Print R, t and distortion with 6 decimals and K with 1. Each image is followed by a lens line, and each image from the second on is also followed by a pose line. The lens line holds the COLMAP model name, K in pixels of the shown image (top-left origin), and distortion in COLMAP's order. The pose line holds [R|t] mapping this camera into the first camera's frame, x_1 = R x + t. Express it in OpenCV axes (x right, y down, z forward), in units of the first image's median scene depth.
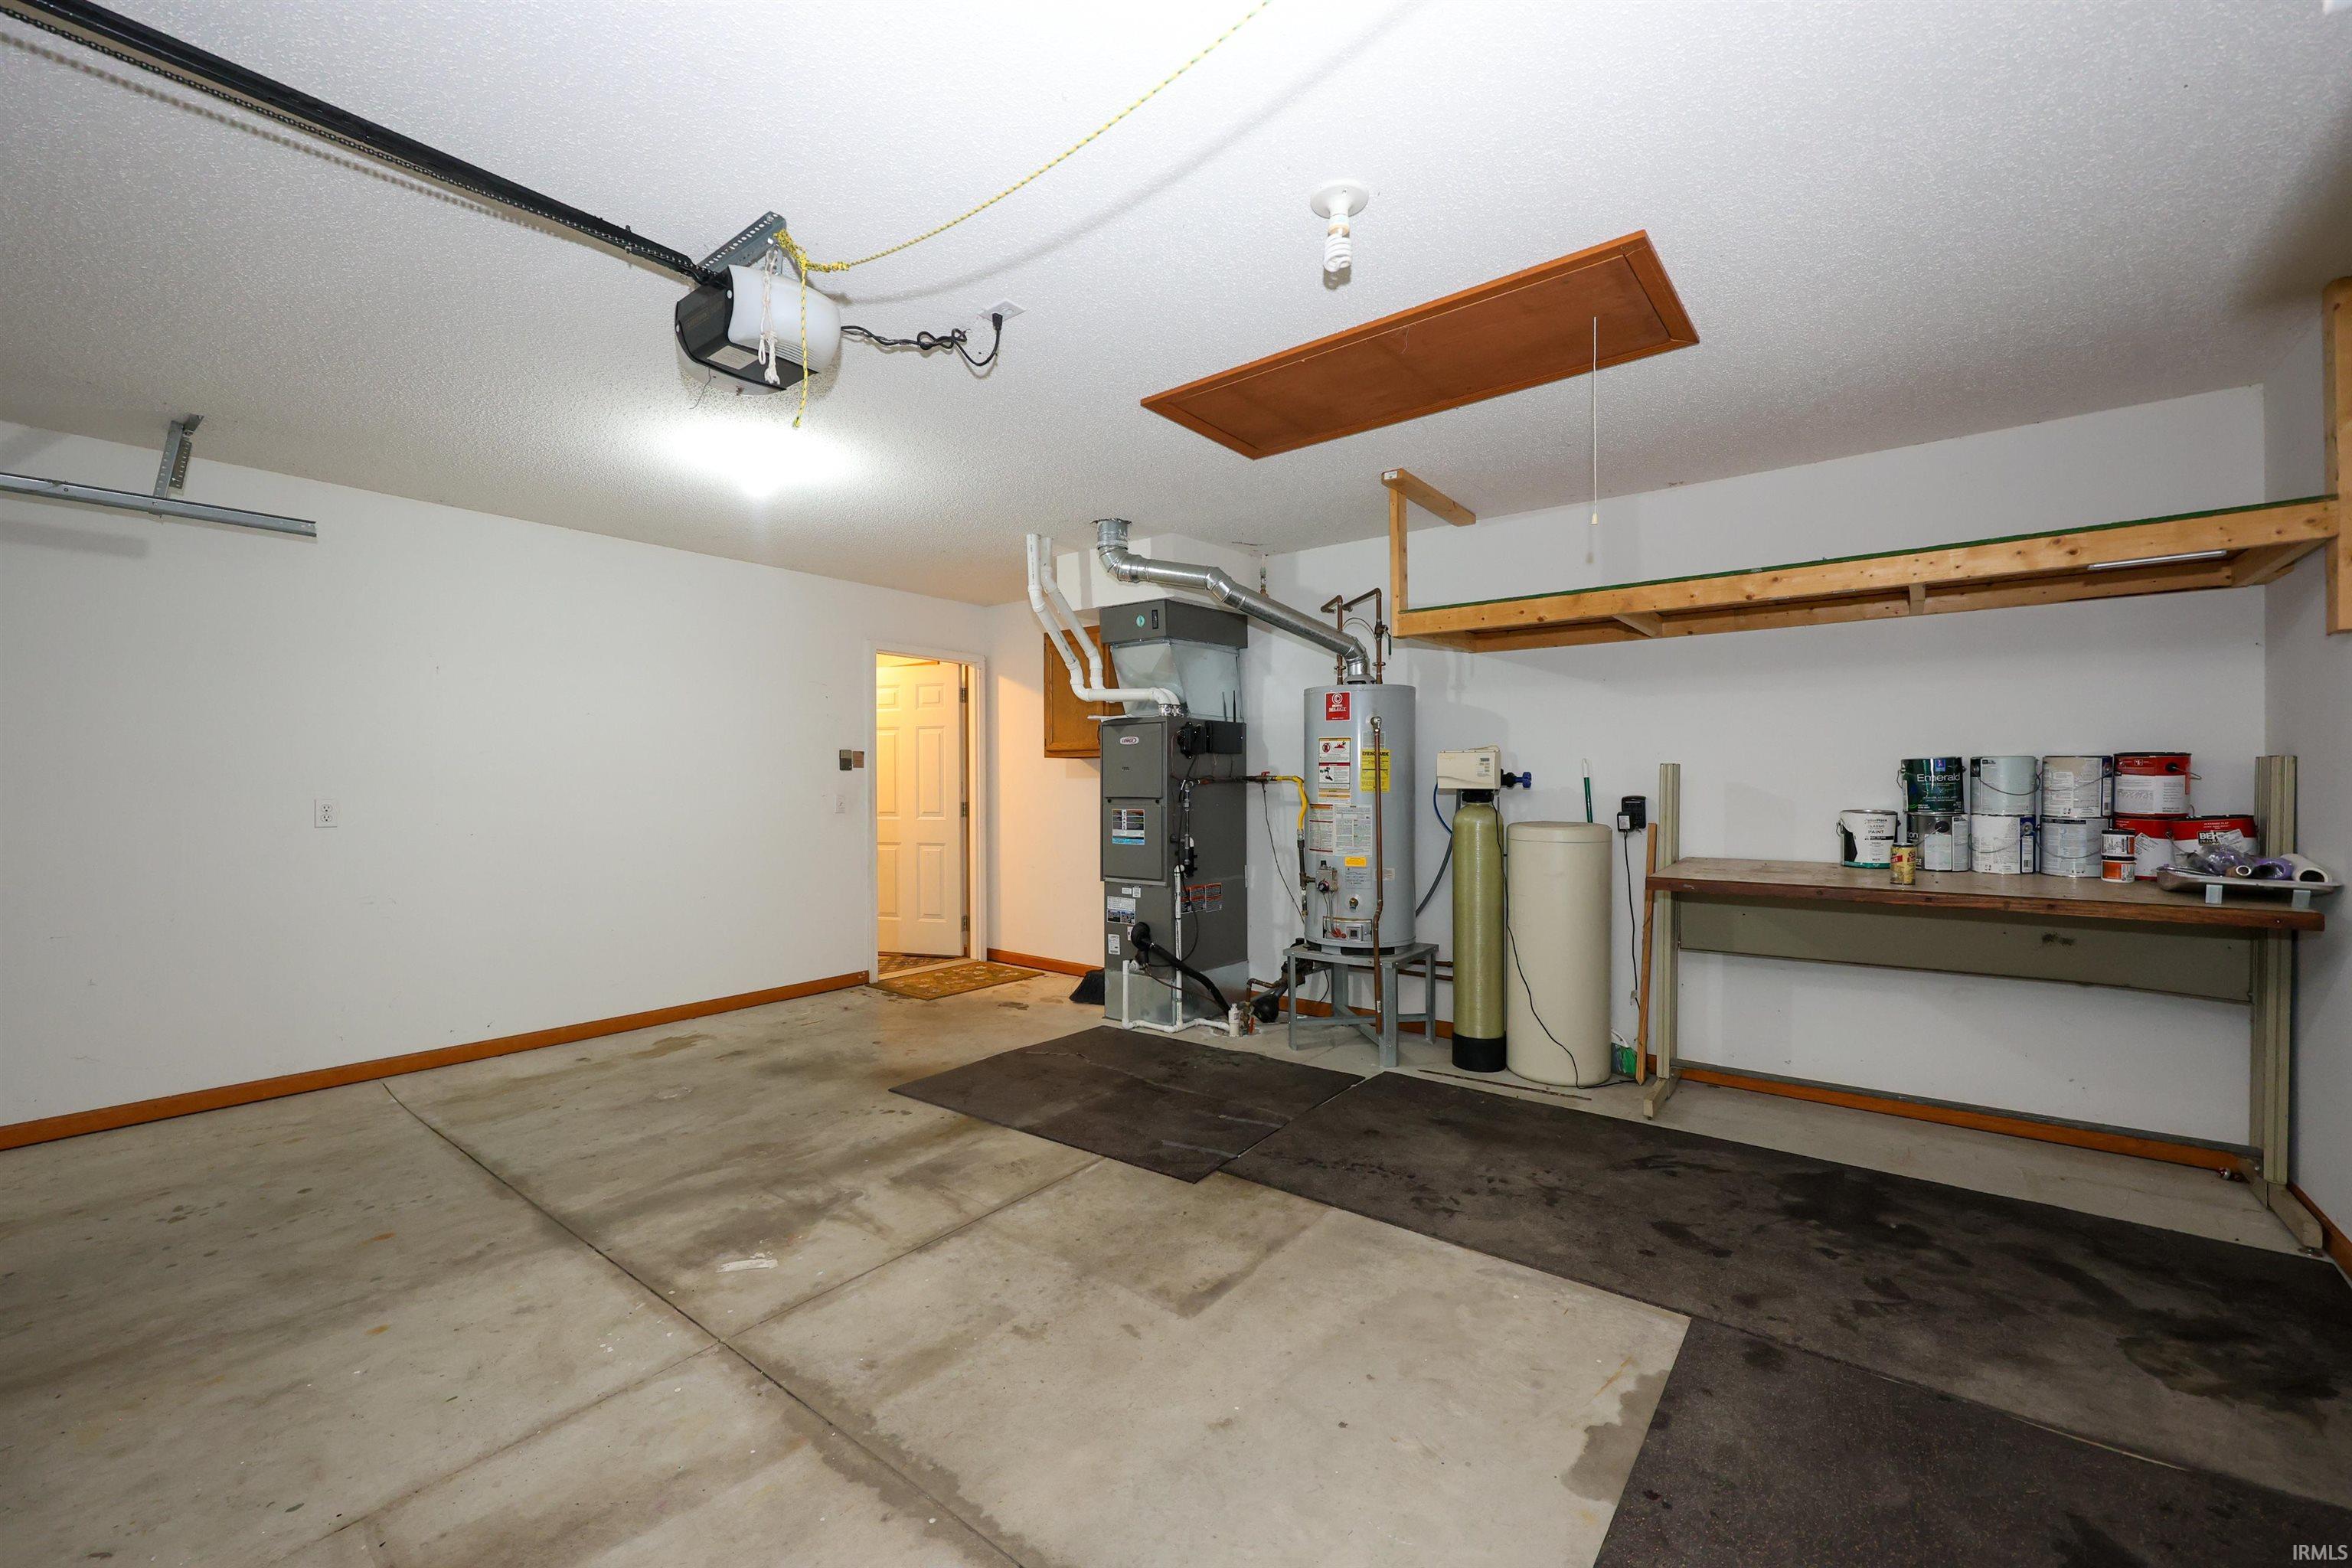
lens RADIAL K [[944.8, 0, 1170.0], [0, 944.8, 786.9], [0, 0, 1]] dist [0.002885, 0.000504]
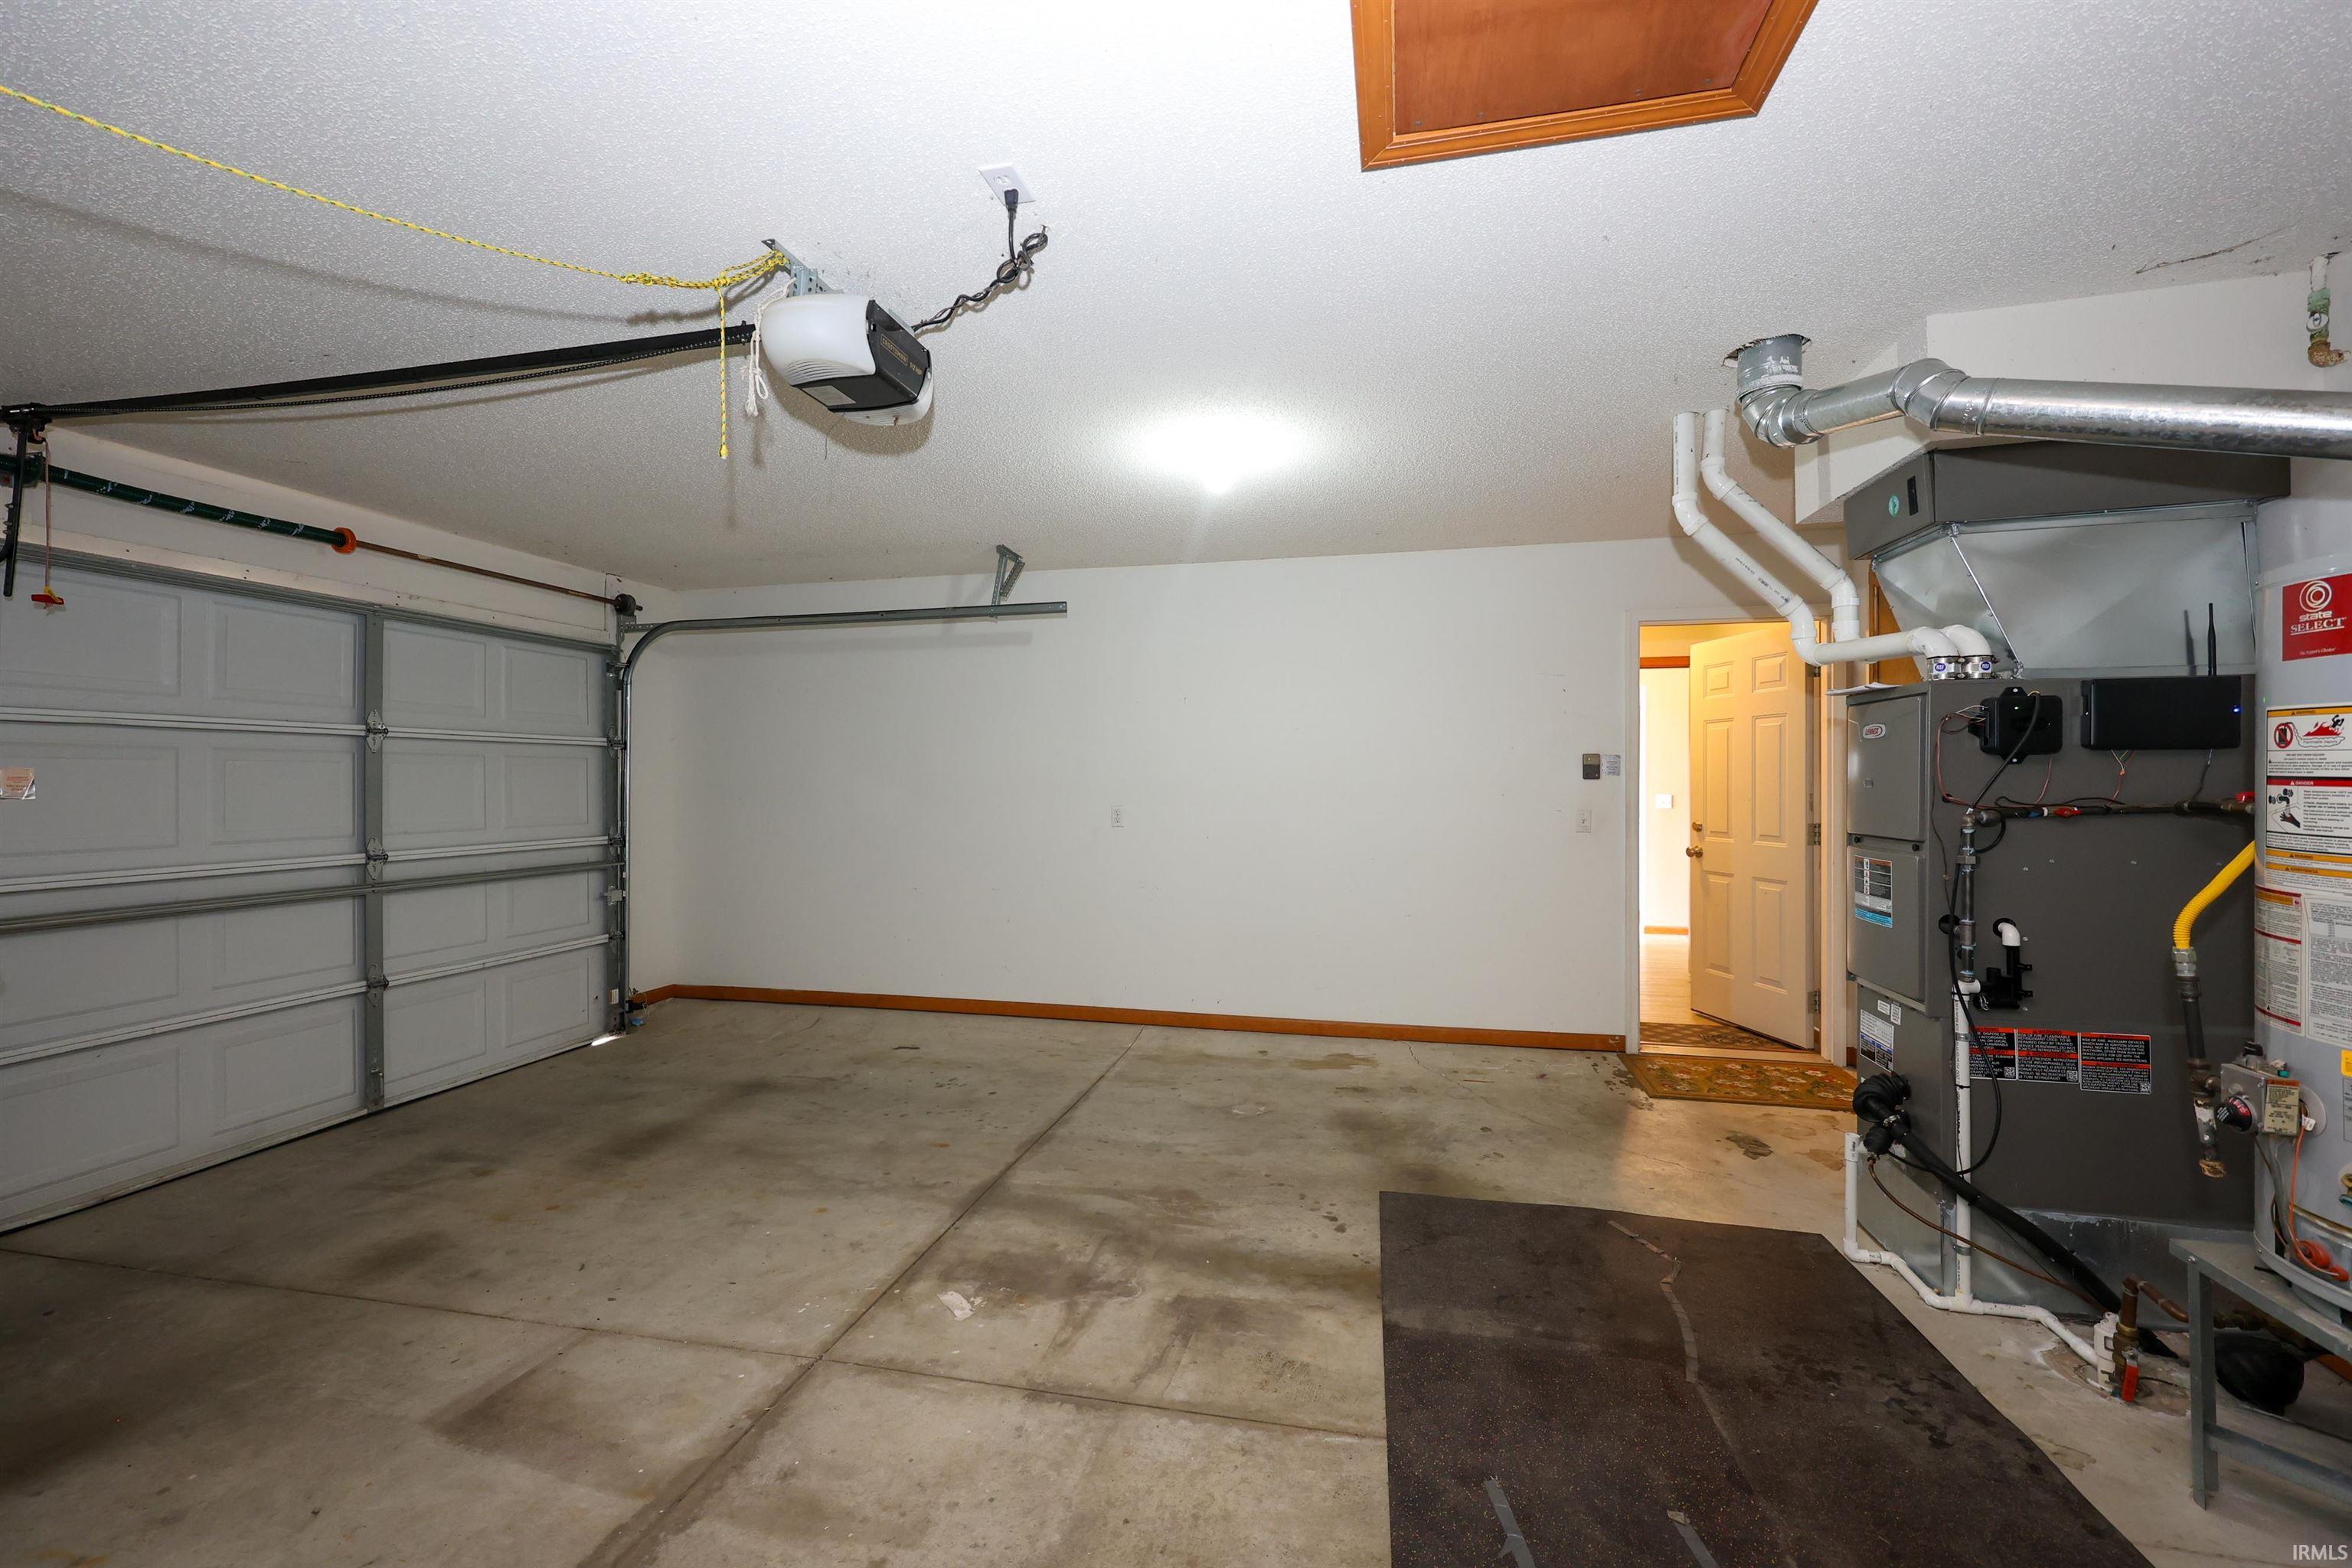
lens RADIAL K [[946.8, 0, 1178.6], [0, 946.8, 784.0], [0, 0, 1]] dist [-0.000538, -0.000098]
pose [[0.427779, 0.007264, -0.903854, 0.398759], [-0.002902, 0.999974, 0.006663, -0.030536], [0.903879, -0.000228, 0.427789, 0.586954]]
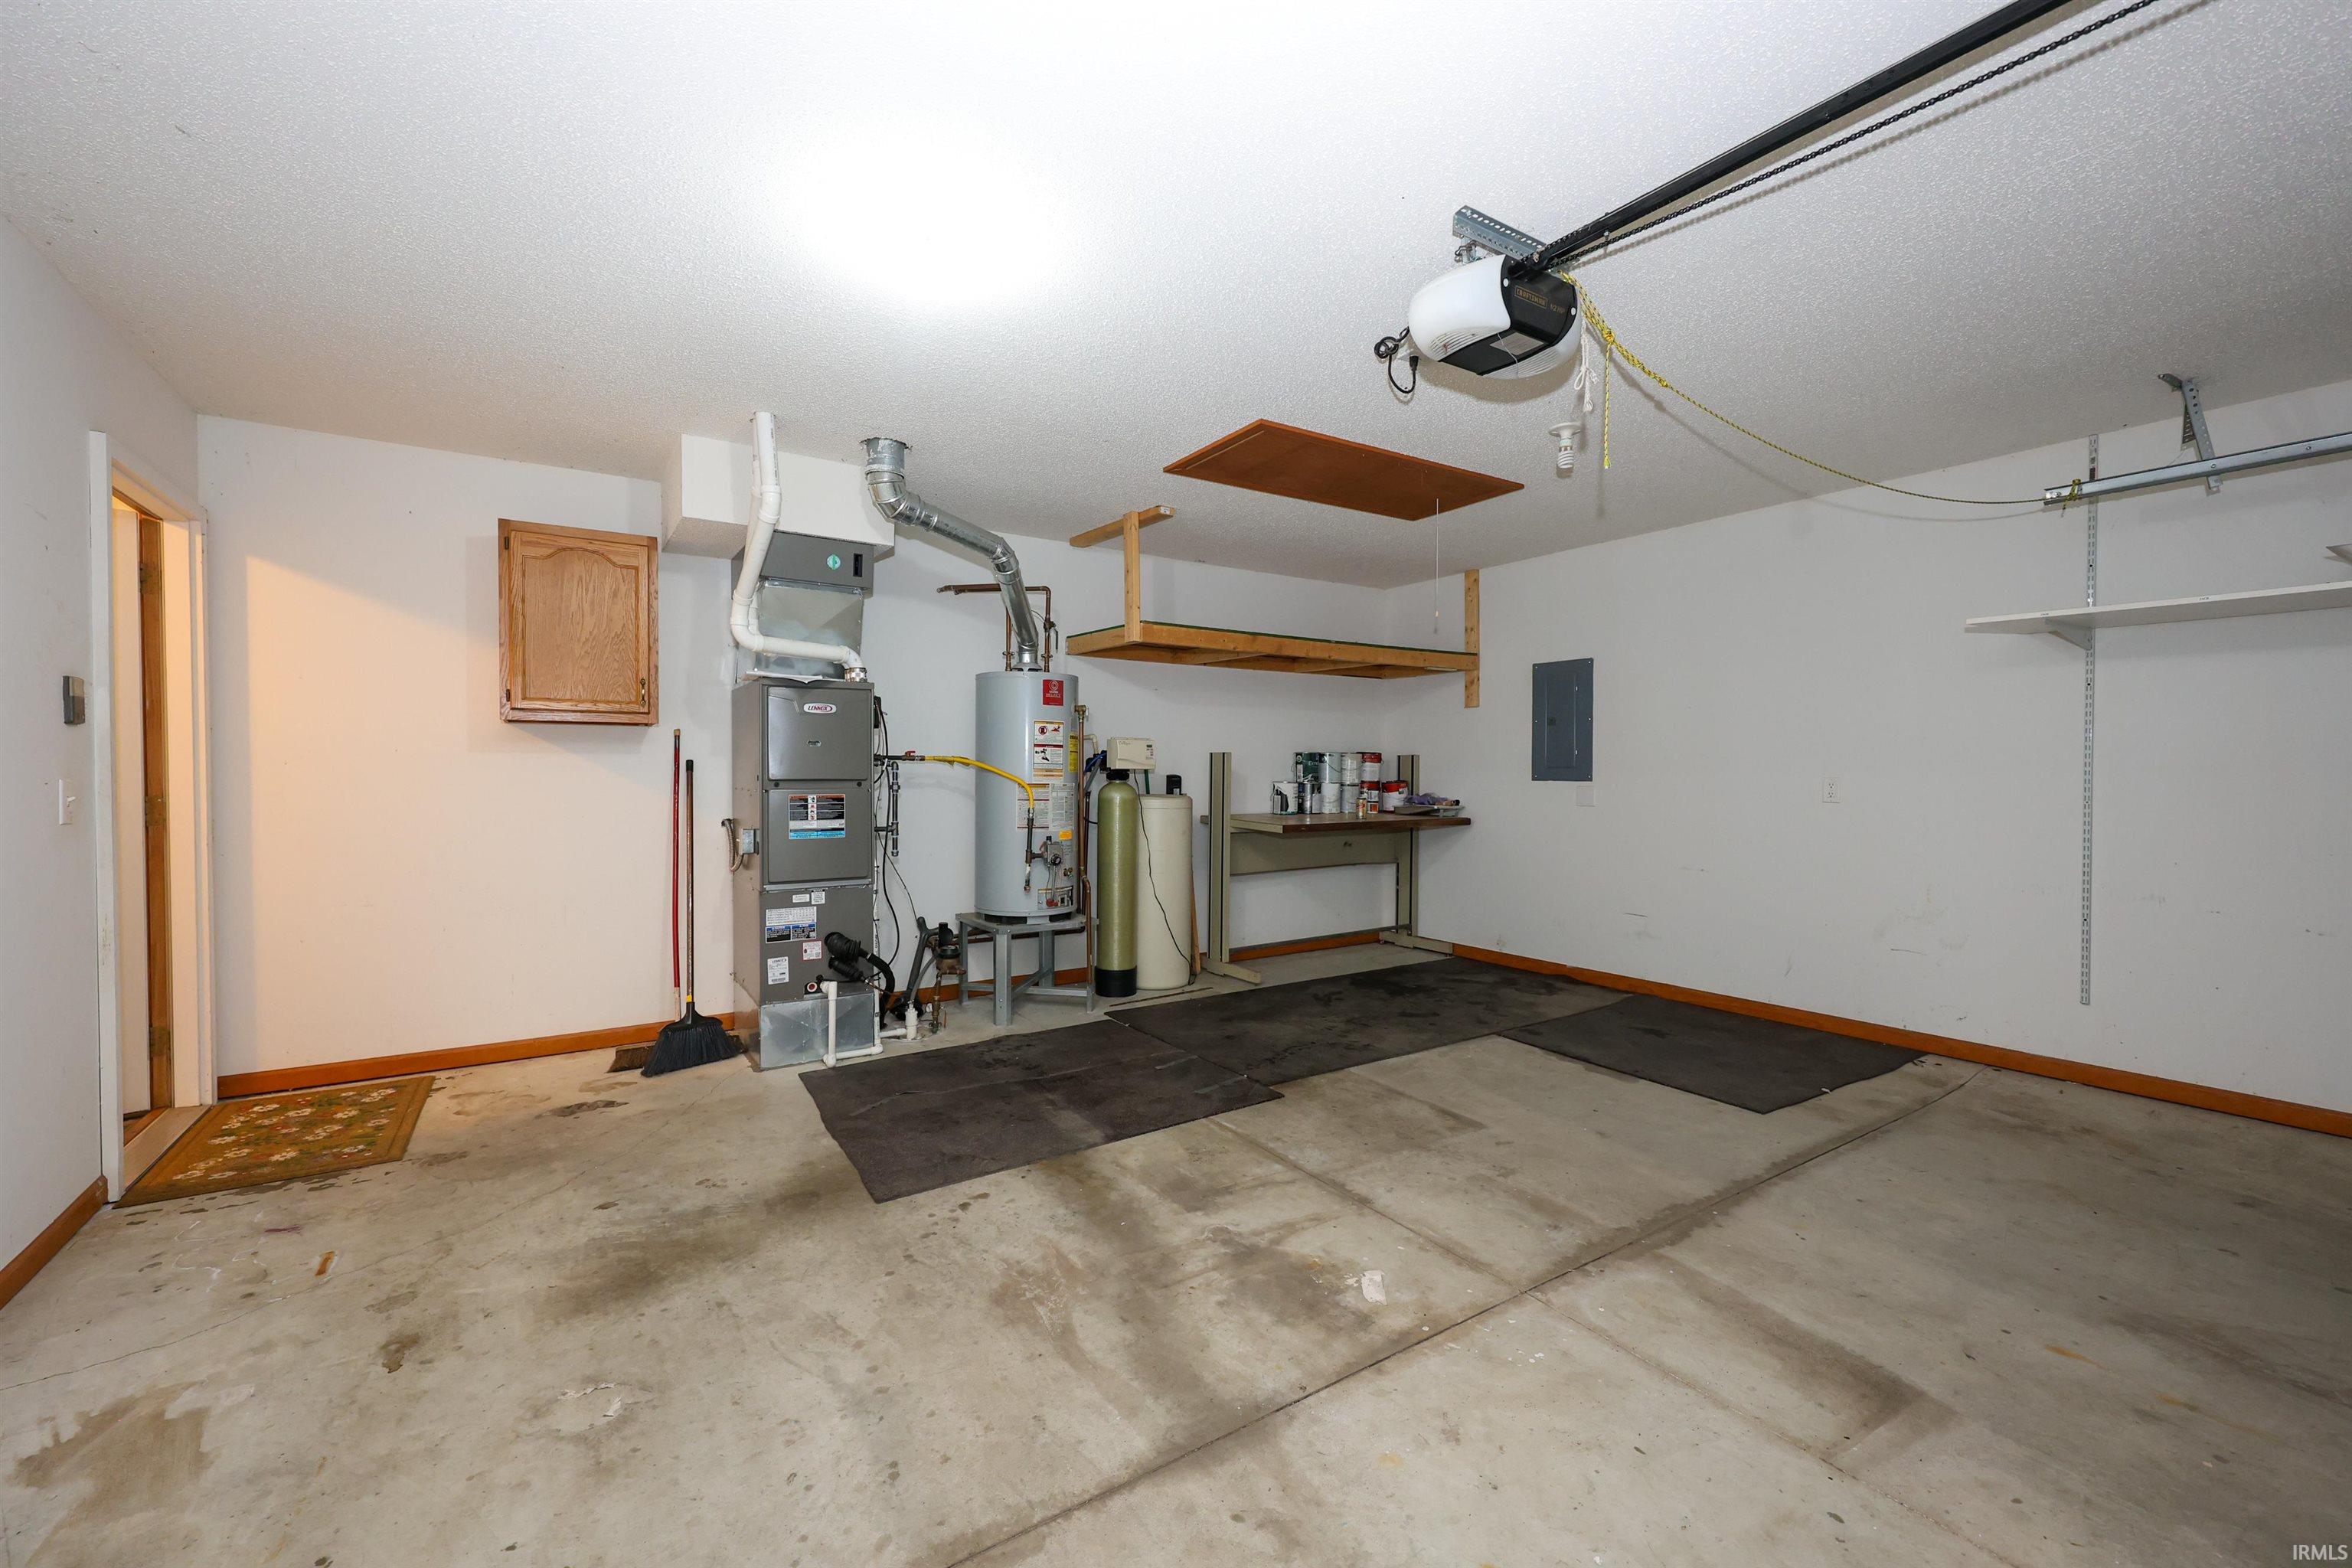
lens RADIAL K [[944.8, 0, 1170.0], [0, 944.8, 786.9], [0, 0, 1]] dist [0.002885, 0.000504]
pose [[0.323386, -0.014809, 0.946151, -1.013641], [0.001835, 0.999885, 0.015023, 0.008358], [-0.946266, -0.003122, 0.323376, 0.664642]]
